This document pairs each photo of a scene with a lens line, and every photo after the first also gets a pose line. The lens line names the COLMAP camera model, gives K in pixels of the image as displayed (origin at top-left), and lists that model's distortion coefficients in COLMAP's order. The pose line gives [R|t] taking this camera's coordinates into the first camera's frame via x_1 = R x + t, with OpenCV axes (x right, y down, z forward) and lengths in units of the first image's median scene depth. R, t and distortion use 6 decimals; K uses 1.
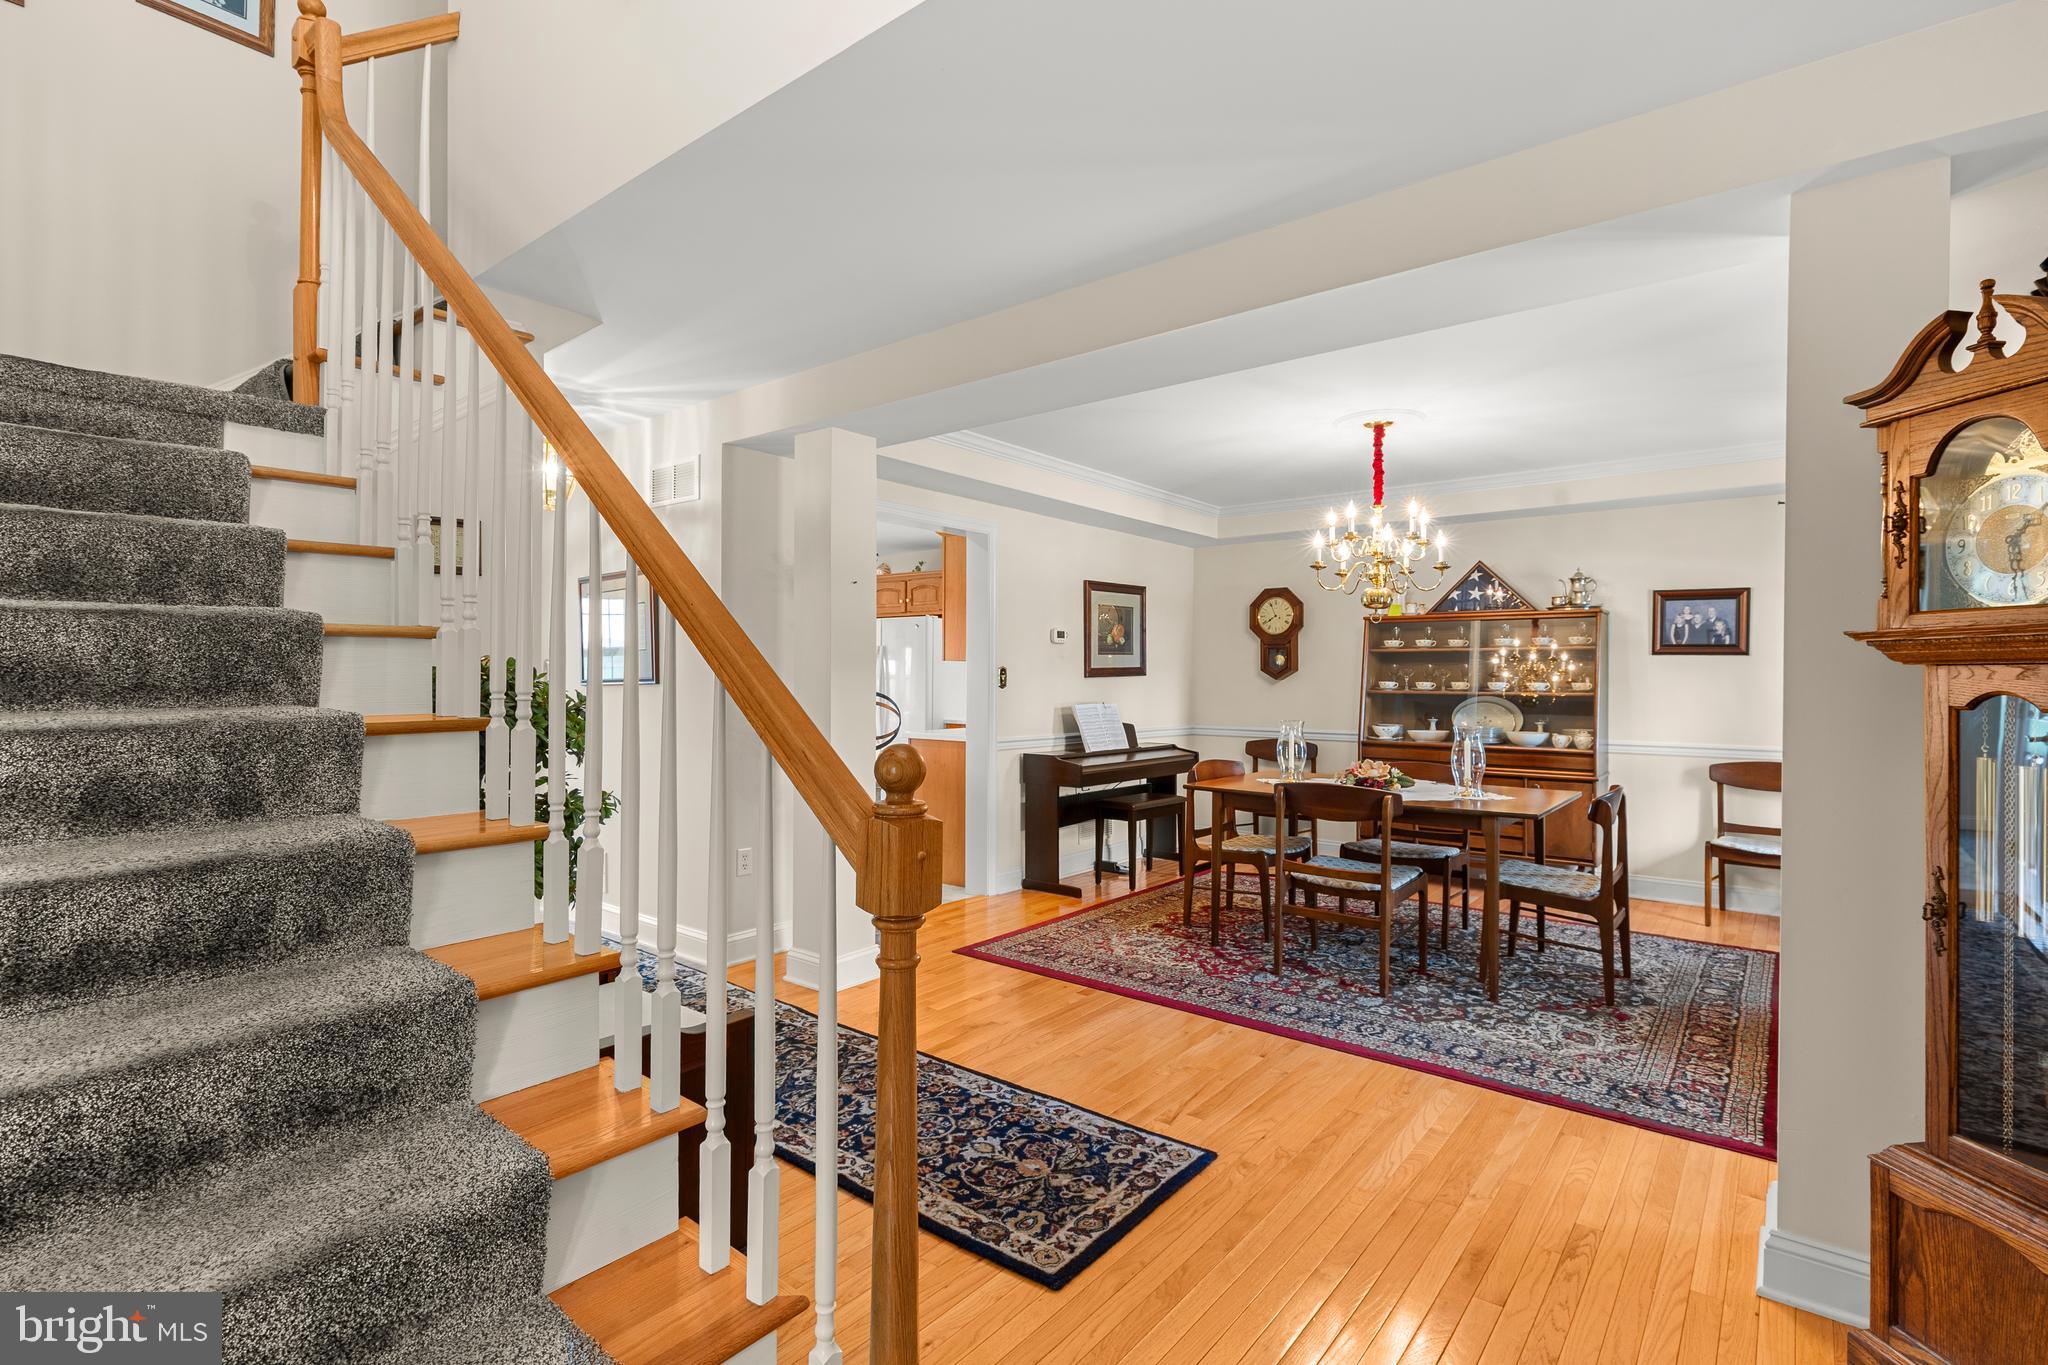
lens RADIAL K [[964.5, 0, 1049.5], [0, 964.5, 673.3], [0, 0, 1]] dist [-0.001447, -0.000817]
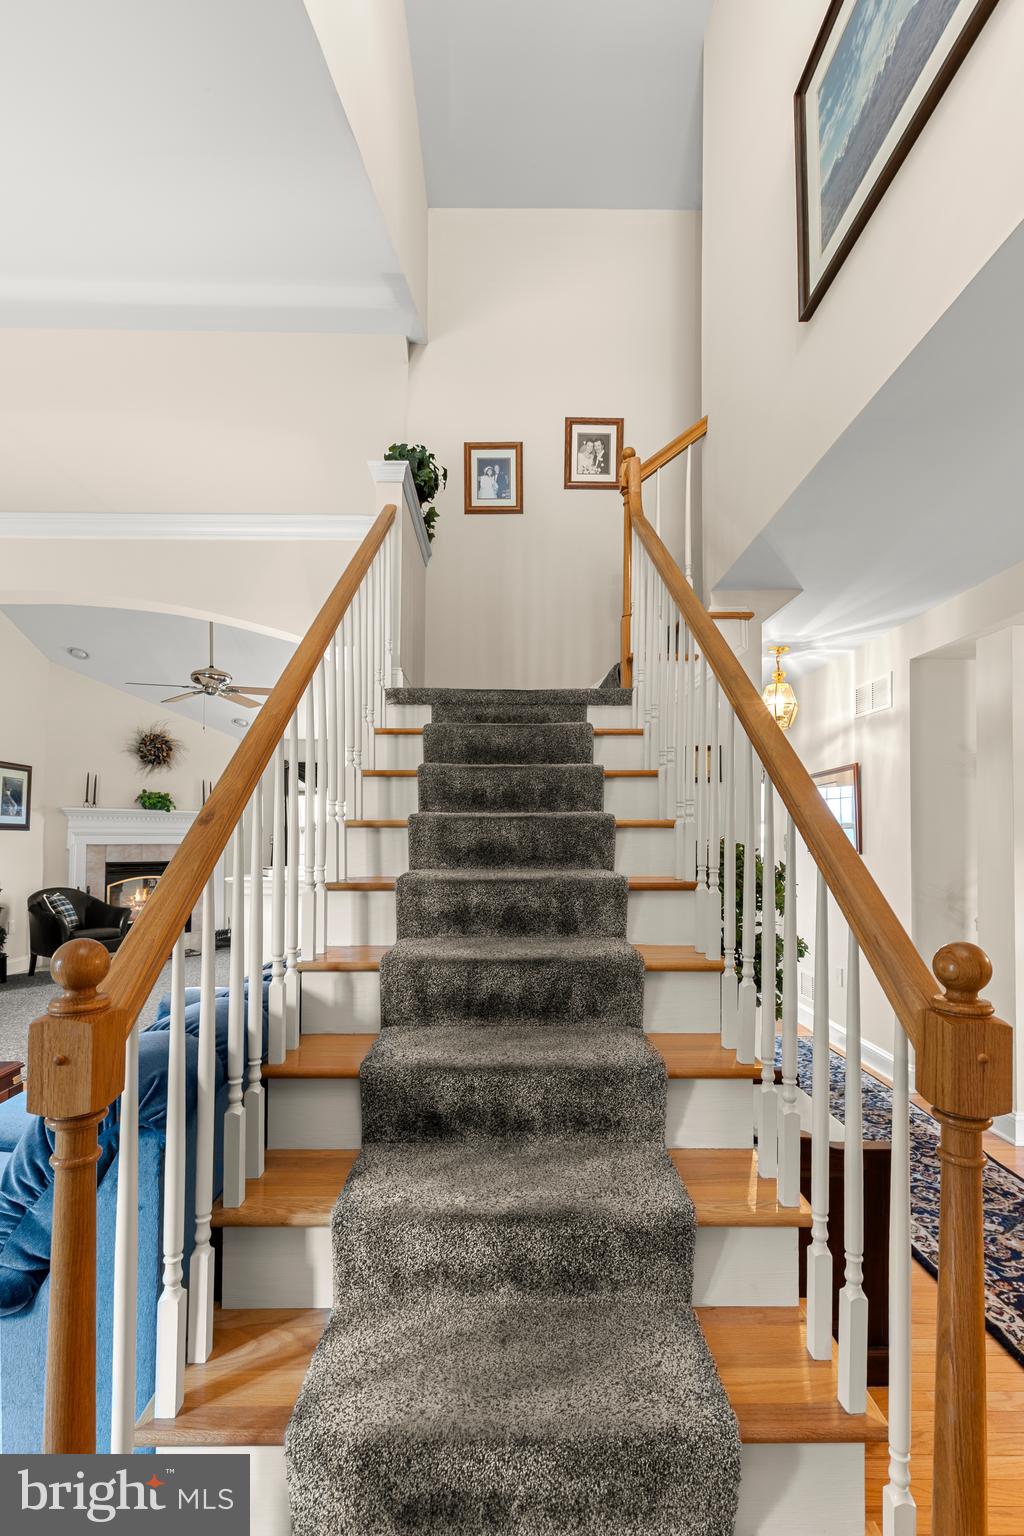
lens RADIAL K [[704.5, 0, 508.5], [0, 704.5, 819.3], [0, 0, 1]] dist [-0.000066, -0.000743]
pose [[0.621243, -0.017458, -0.783424, 0.061605], [-0.003813, 0.999673, -0.025301, -0.016333], [0.783609, 0.018705, 0.620973, 0.074327]]
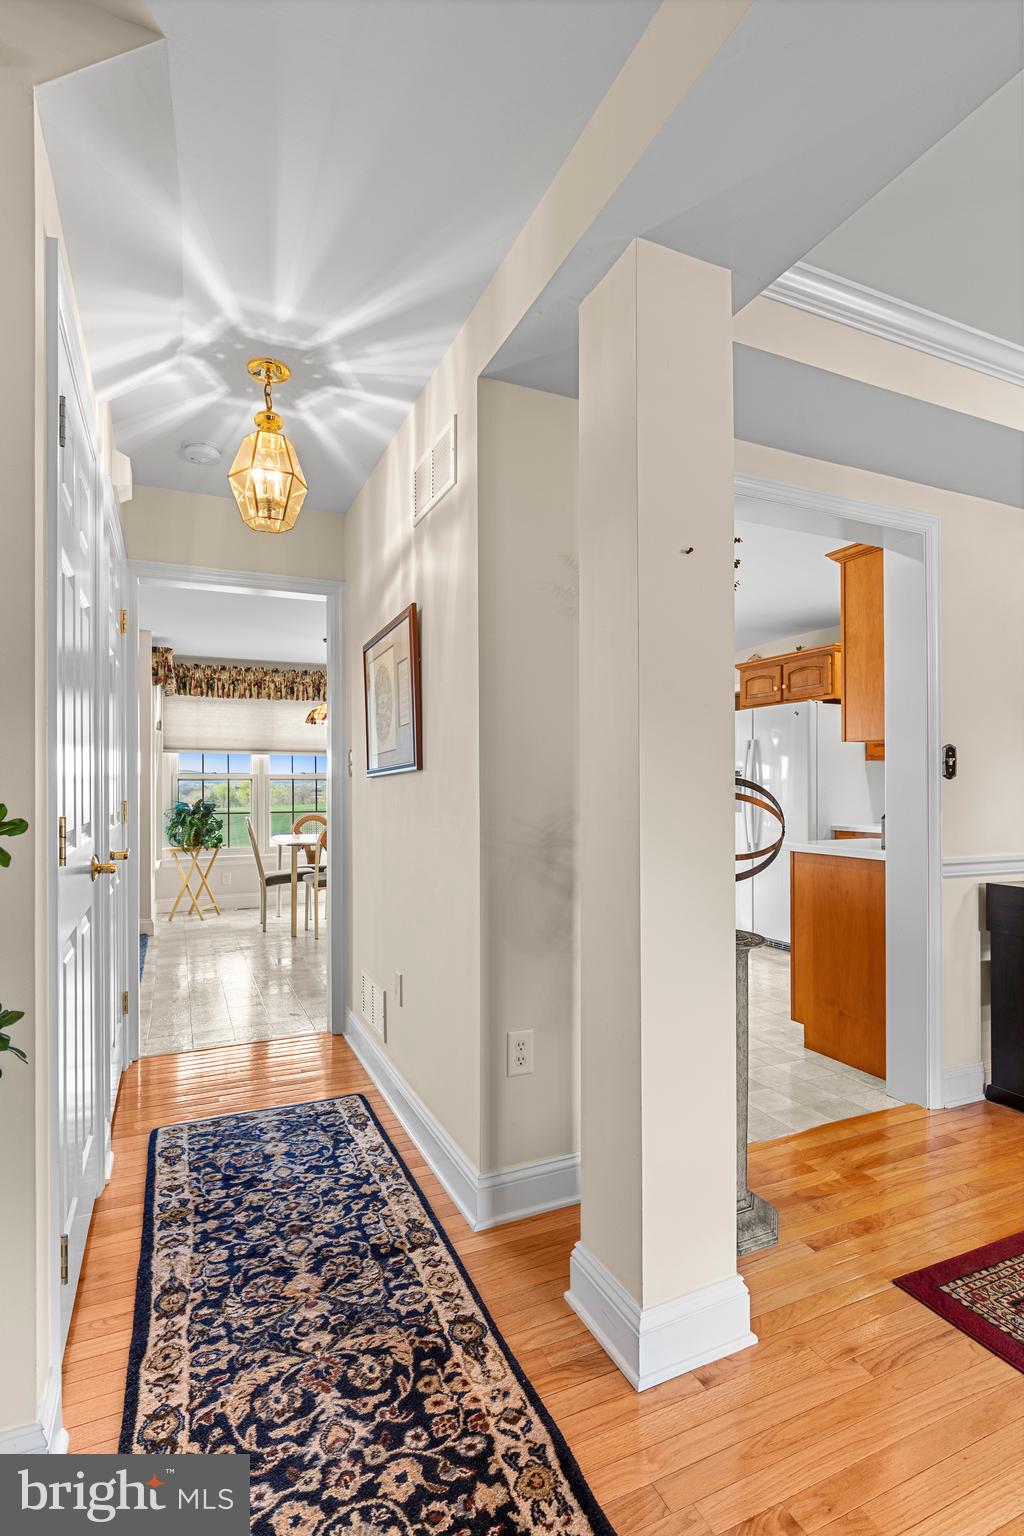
lens RADIAL K [[749.8, 0, 507.6], [0, 749.8, 787.8], [0, 0, 1]] dist [-0.011701, -0.001141]
pose [[0.881119, -0.008978, -0.472809, -0.146011], [0.008444, 0.999959, -0.003251, 0.042040], [0.472819, -0.001128, 0.881159, 0.876302]]
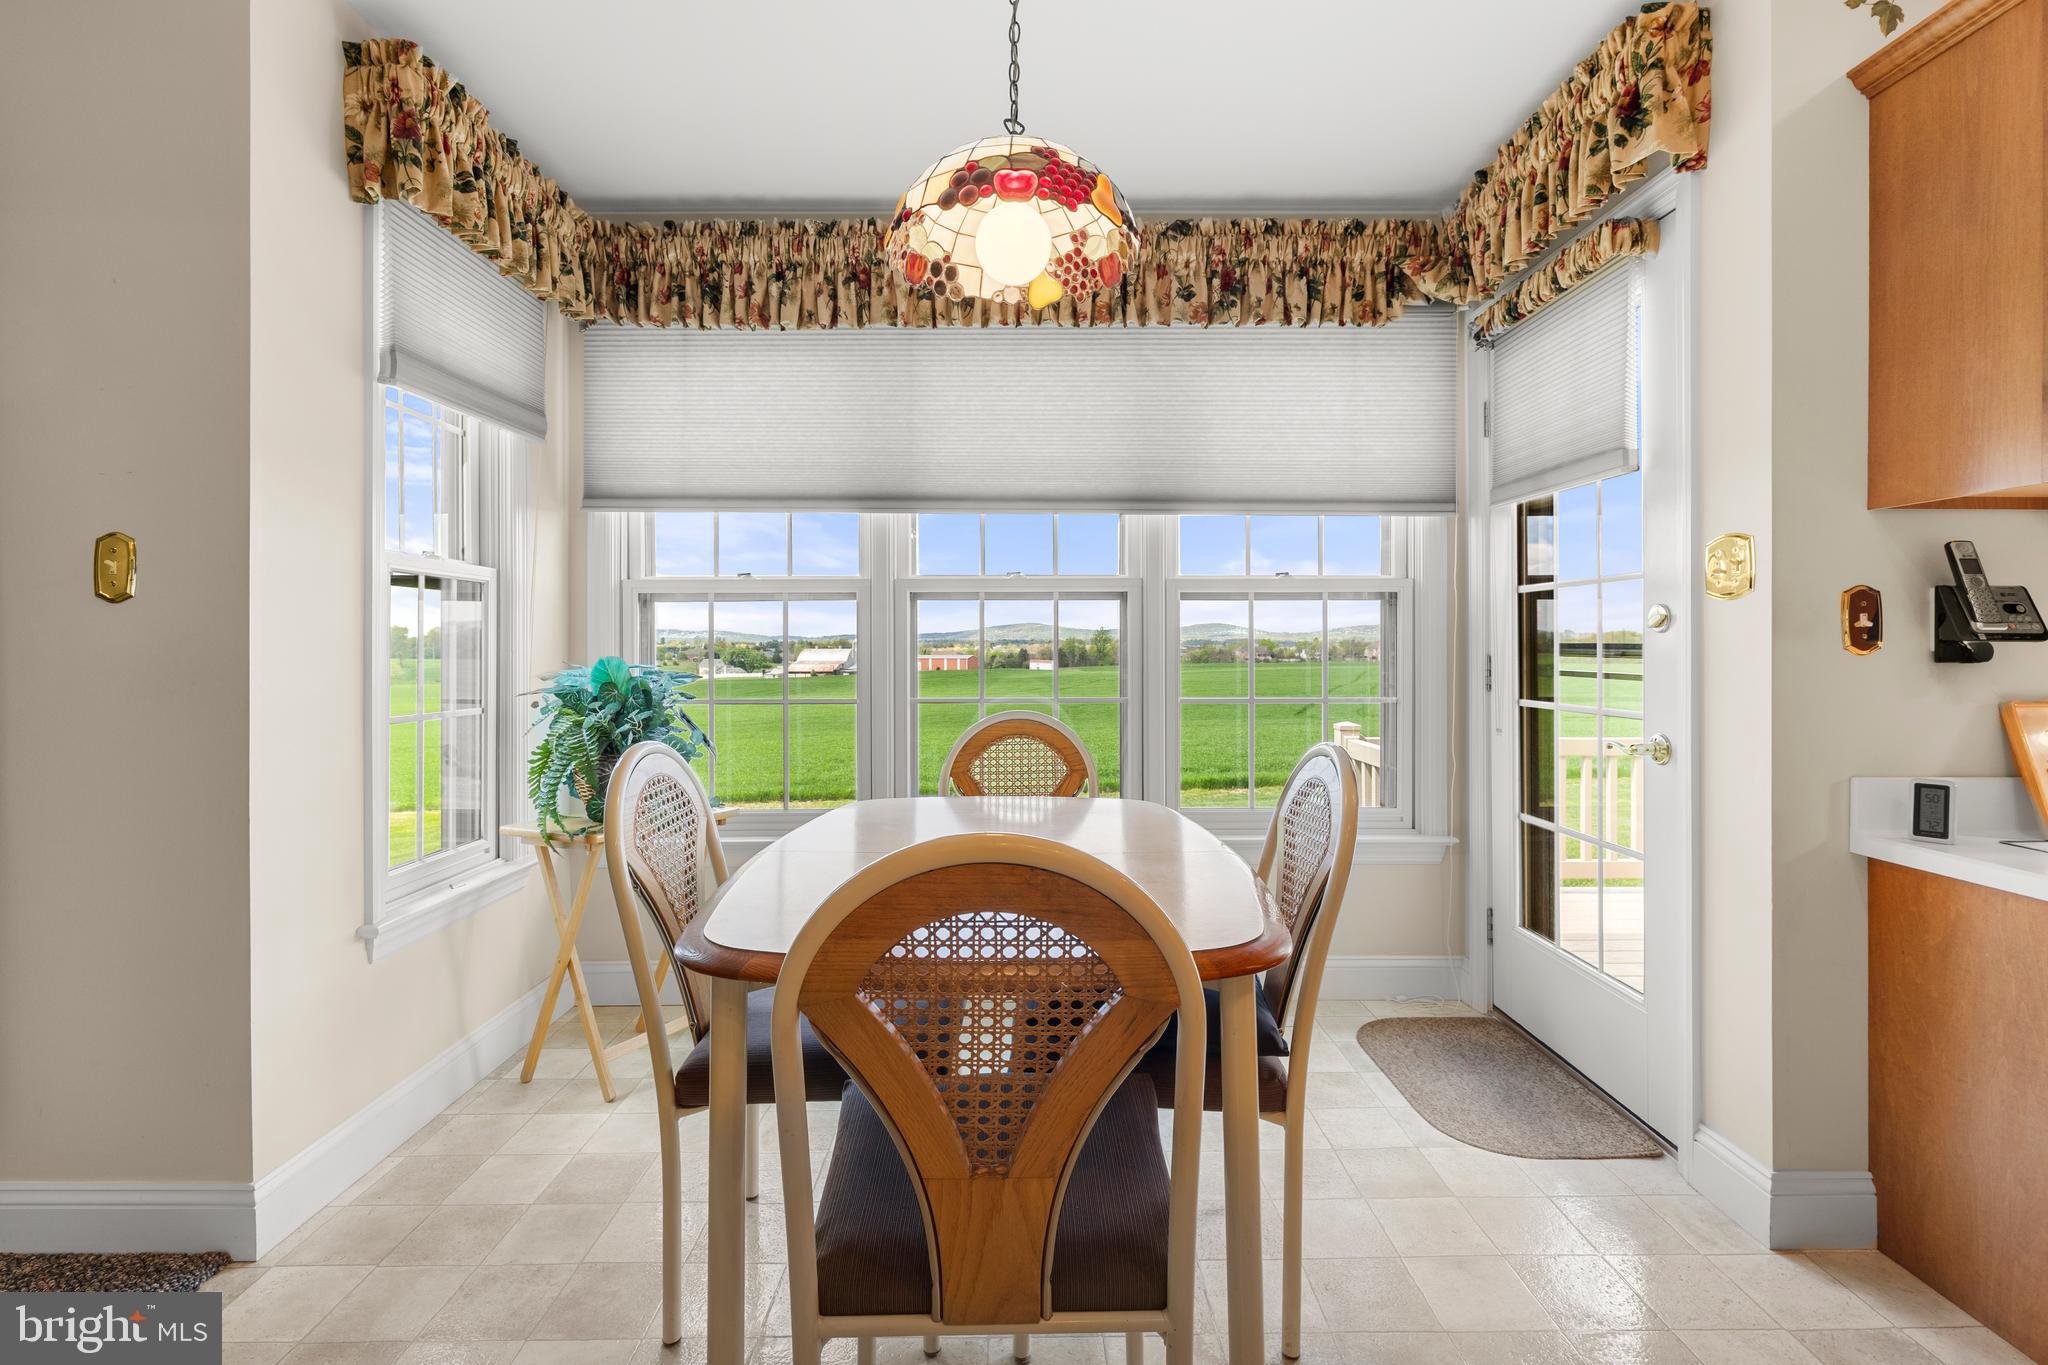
lens RADIAL K [[939.3, 0, 1028.4], [0, 939.3, 642.4], [0, 0, 1]] dist [-0.000066, -0.000743]
pose [[0.620939, -0.006111, -0.783835, -1.246465], [0.003083, 0.999981, -0.005353, 0.055953], [0.783852, 0.000907, 0.620946, 2.275343]]
